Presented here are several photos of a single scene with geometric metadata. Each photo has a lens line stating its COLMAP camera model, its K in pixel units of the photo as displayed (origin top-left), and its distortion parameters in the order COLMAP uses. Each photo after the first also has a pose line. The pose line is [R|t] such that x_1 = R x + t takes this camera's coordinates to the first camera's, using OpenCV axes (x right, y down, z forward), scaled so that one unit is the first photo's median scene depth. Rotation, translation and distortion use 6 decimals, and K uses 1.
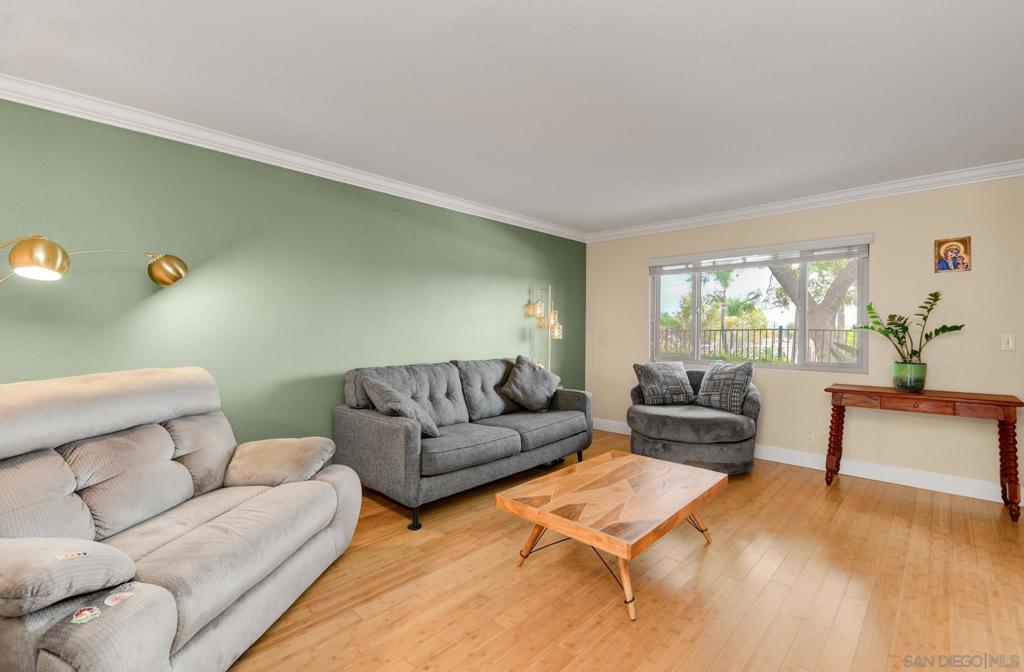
lens RADIAL K [[448.1, 0, 512.0], [0, 448.1, 336.0], [0, 0, 1]] dist [0.000301, 0.000029]
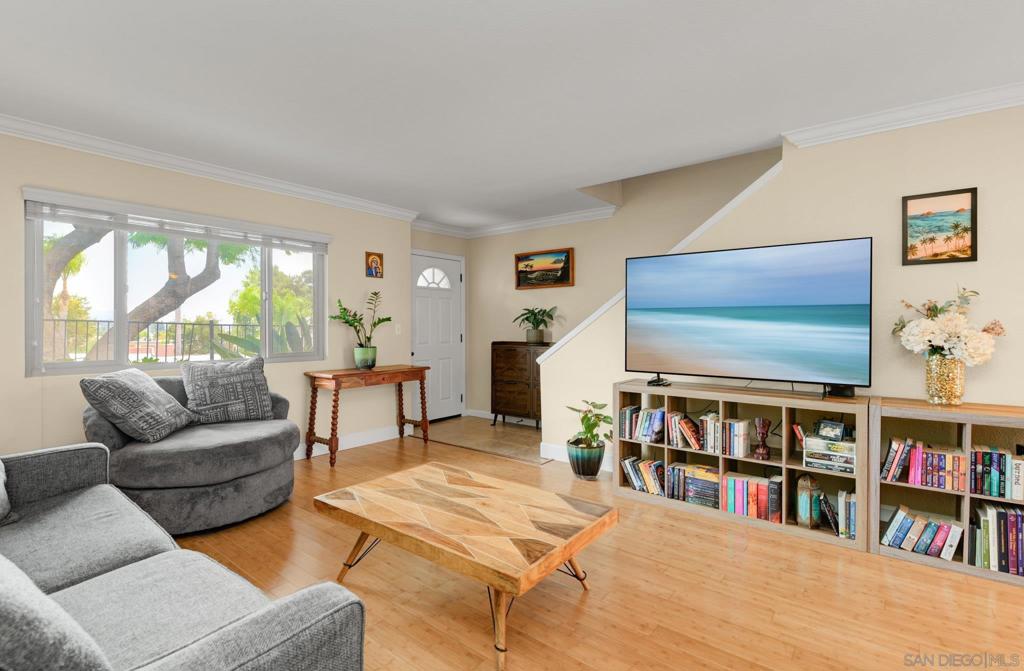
lens RADIAL K [[468.1, 0, 512.0], [0, 468.1, 335.5], [0, 0, 1]] dist [-0.000551, -0.000051]
pose [[-0.099589, -0.024443, 0.994728, -0.470603], [0.013519, 0.999573, 0.025916, -0.000324], [-0.994937, 0.016029, -0.099216, 0.744930]]
